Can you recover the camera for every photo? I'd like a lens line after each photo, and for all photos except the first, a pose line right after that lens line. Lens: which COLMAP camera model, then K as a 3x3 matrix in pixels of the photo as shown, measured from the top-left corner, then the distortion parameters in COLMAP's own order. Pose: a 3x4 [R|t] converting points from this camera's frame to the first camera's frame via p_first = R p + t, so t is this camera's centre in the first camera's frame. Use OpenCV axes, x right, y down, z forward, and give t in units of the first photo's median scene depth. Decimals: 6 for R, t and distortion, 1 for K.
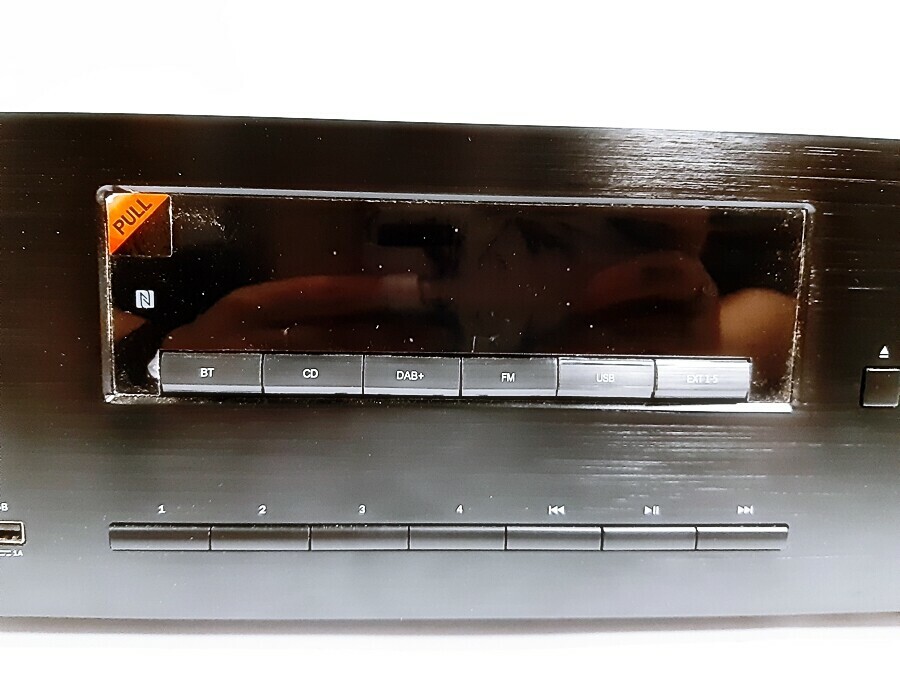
lens RADIAL K [[699.0, 0, 450.0], [0, 699.0, 337.5], [0, 0, 1]] dist [0.052123, -0.139953]
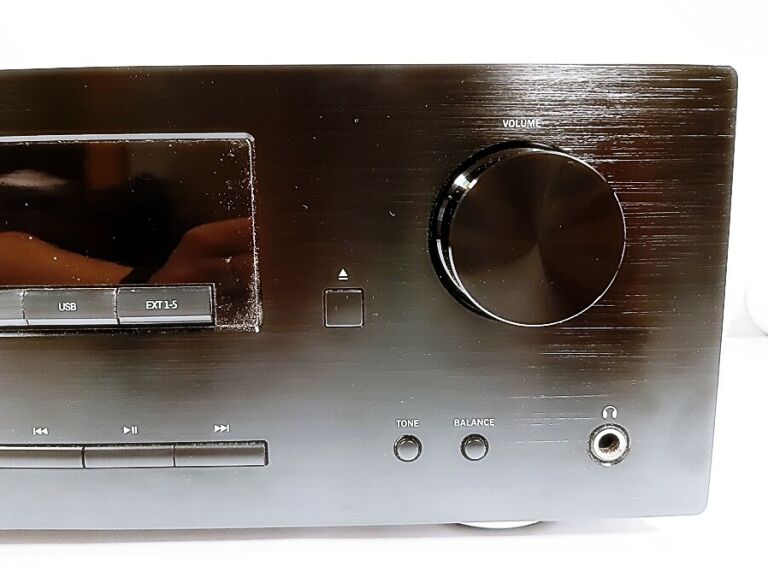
lens RADIAL K [[652.1, 0, 384.0], [0, 652.1, 288.5], [0, 0, 1]] dist [0.047246, -0.145477]
pose [[0.998890, -0.027733, -0.038062, 0.608753], [0.029023, 0.999009, 0.033752, 0.008959], [0.037088, -0.034819, 0.998705, 0.030346]]
